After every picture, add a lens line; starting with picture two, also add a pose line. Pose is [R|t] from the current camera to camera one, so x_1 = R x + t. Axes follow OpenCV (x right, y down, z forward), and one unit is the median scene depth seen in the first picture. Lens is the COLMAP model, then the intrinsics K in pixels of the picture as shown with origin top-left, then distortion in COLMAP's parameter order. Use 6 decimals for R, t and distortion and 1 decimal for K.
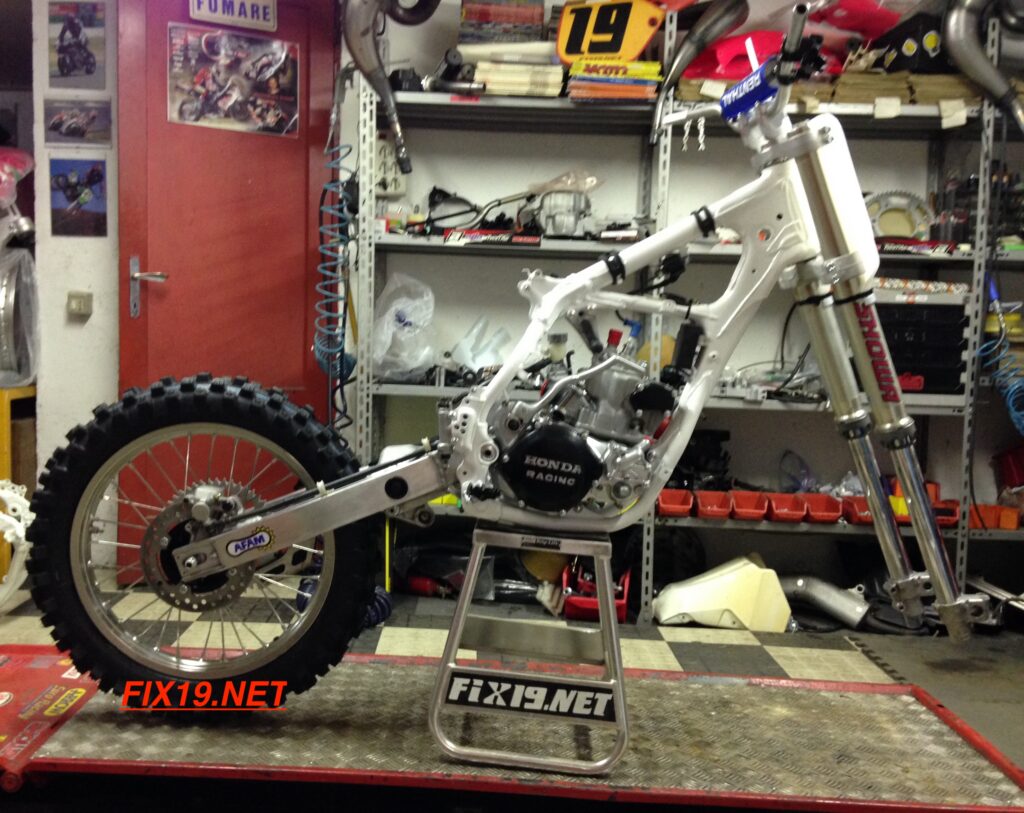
lens RADIAL K [[1199.0, 0, 425.0], [0, 1199.0, 415.5], [0, 0, 1]] dist [0.209183, -0.382302]
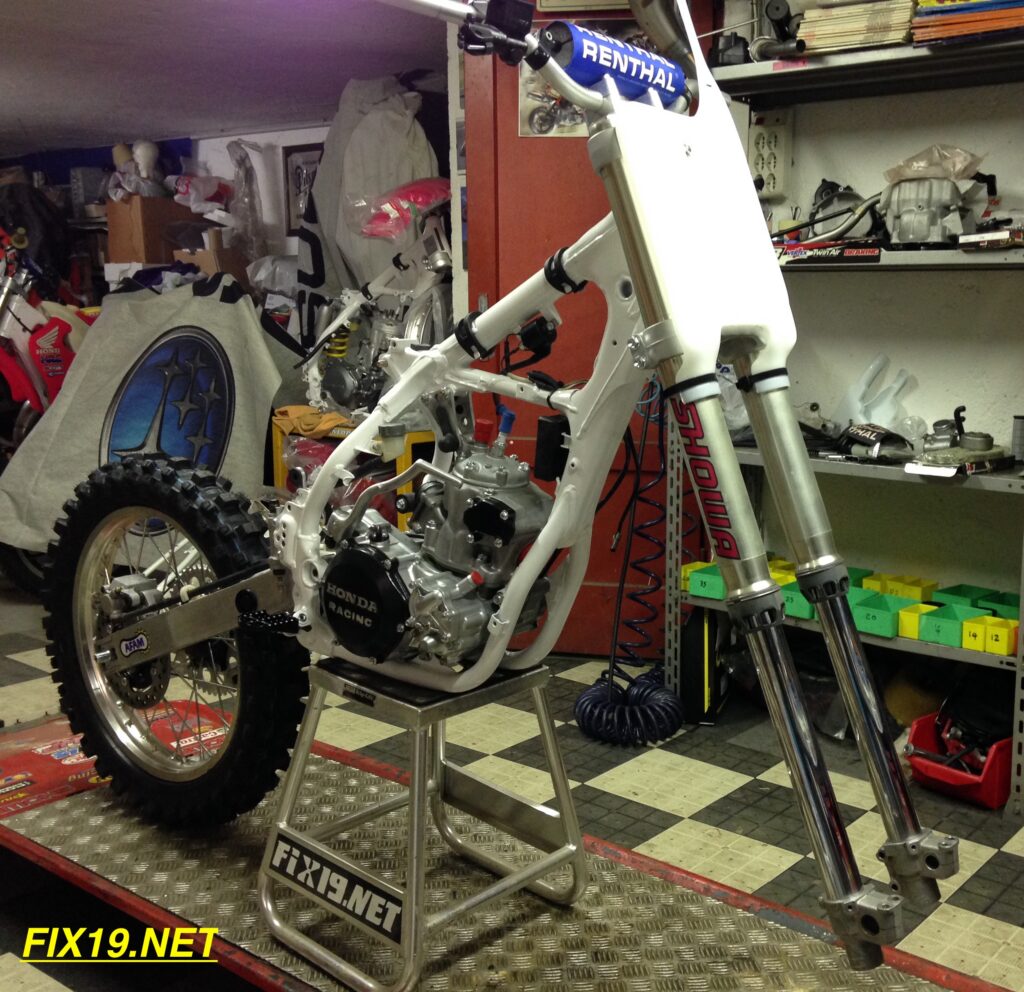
lens RADIAL K [[1327.7, 0, 511.9], [0, 1327.7, 497.9], [0, 0, 1]] dist [0.198027, -0.359910]
pose [[0.772387, 0.067052, -0.631603, 0.445304], [-0.027524, 0.997011, 0.072186, -0.053900], [0.634556, -0.038371, 0.771924, 0.251354]]
